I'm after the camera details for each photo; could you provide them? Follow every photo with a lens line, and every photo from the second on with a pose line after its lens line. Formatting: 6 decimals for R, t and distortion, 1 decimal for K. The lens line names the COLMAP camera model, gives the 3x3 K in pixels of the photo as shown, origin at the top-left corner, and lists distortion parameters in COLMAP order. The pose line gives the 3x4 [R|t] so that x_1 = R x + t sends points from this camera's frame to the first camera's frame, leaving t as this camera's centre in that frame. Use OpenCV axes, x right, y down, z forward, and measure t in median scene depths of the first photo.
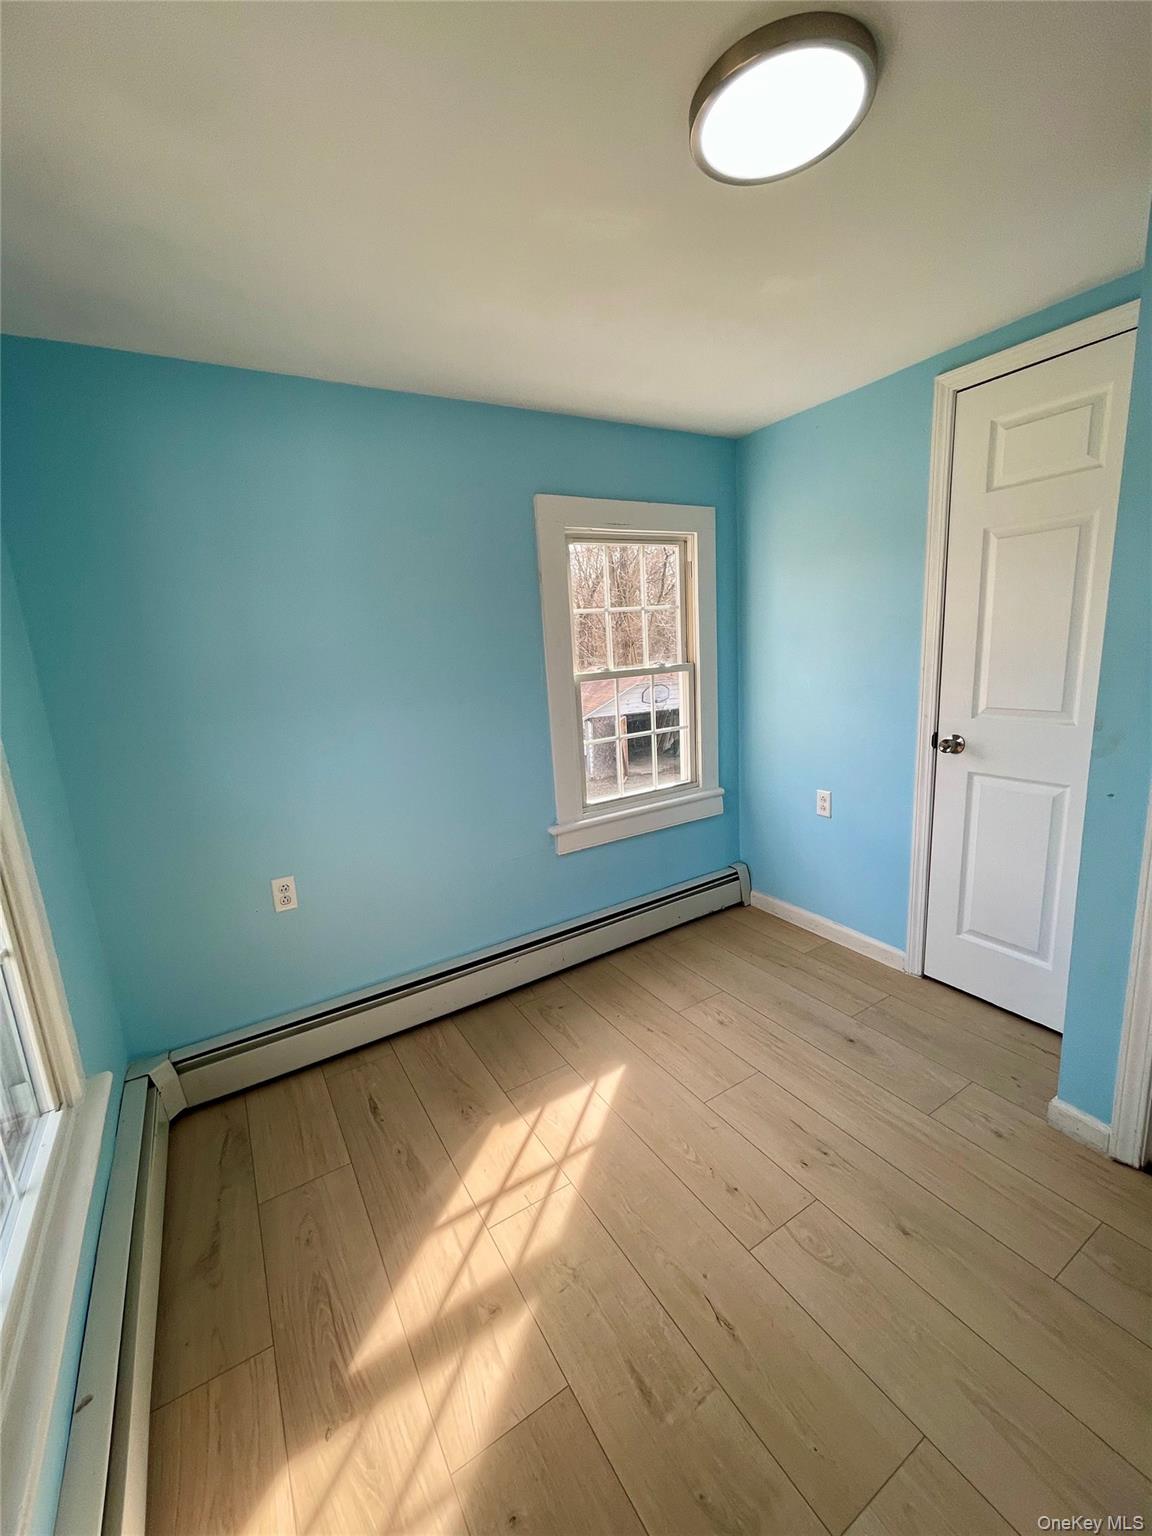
lens RADIAL K [[631.3, 0, 571.9], [0, 631.3, 767.7], [0, 0, 1]] dist [-0.002012, 0.004095]
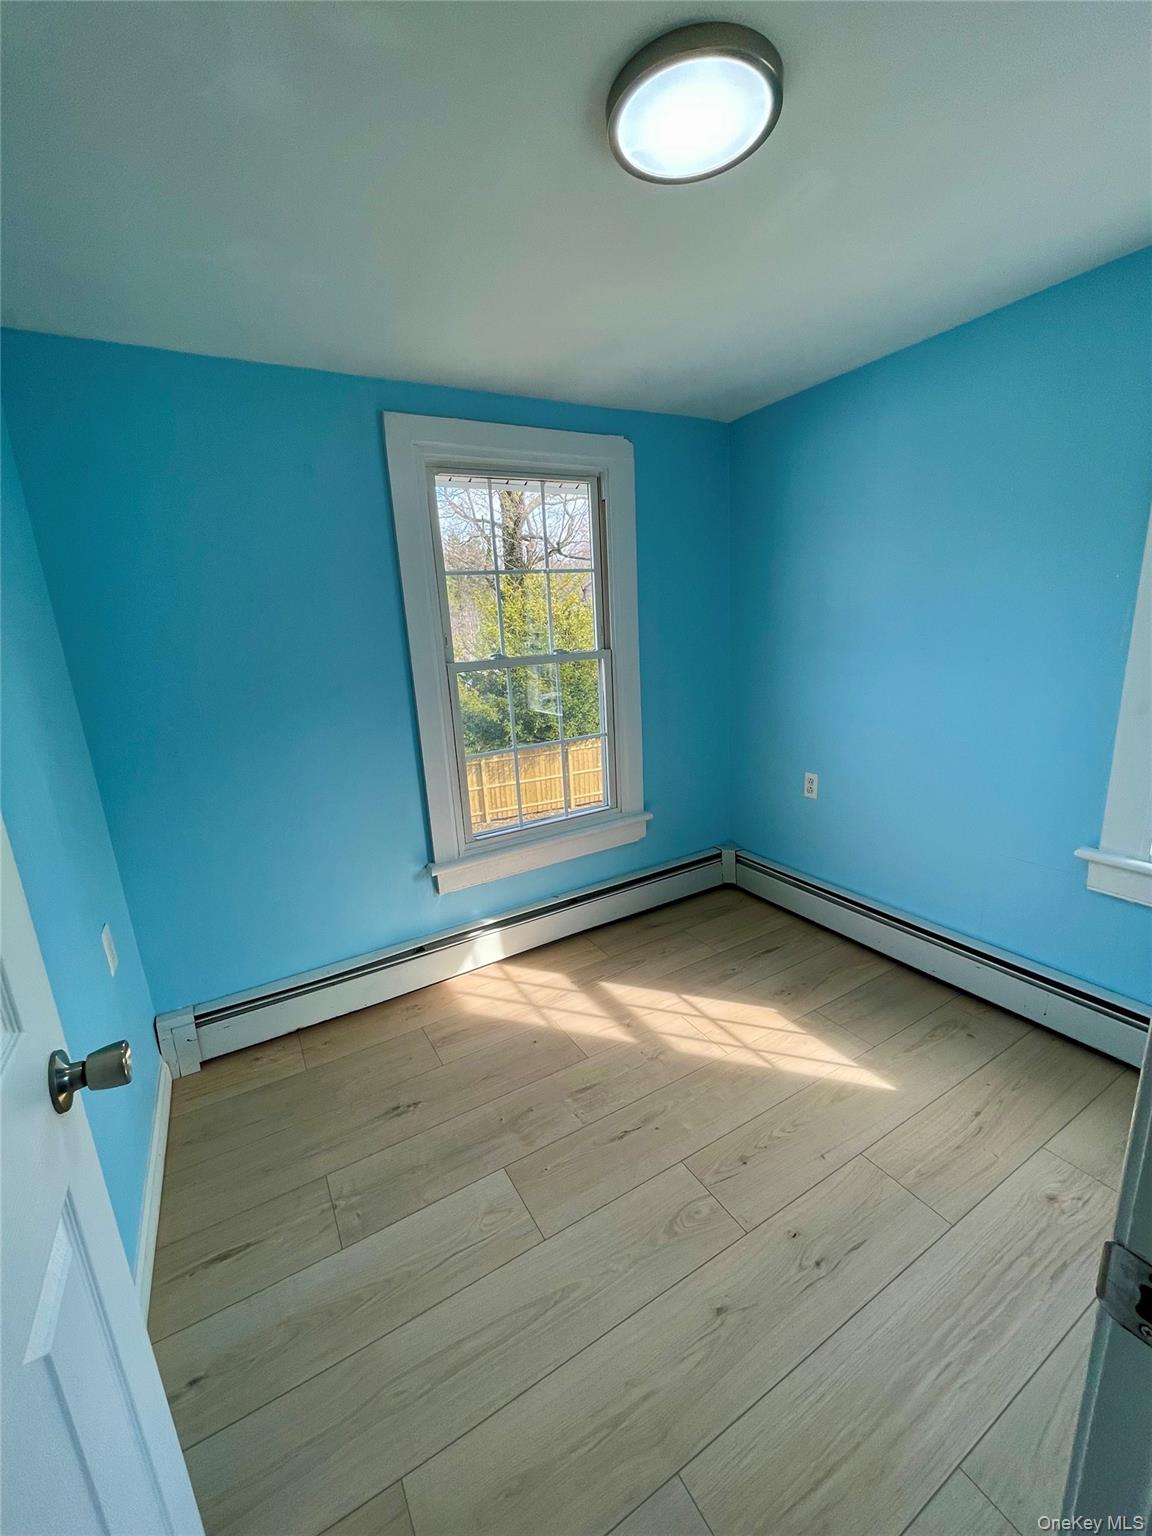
lens RADIAL K [[631.3, 0, 571.9], [0, 631.3, 767.7], [0, 0, 1]] dist [-0.002012, 0.004095]
pose [[-0.014800, 0.295153, -0.955335, 0.951676], [-0.147189, 0.944388, 0.294051, -0.177873], [0.988998, 0.144967, 0.029467, 0.540468]]
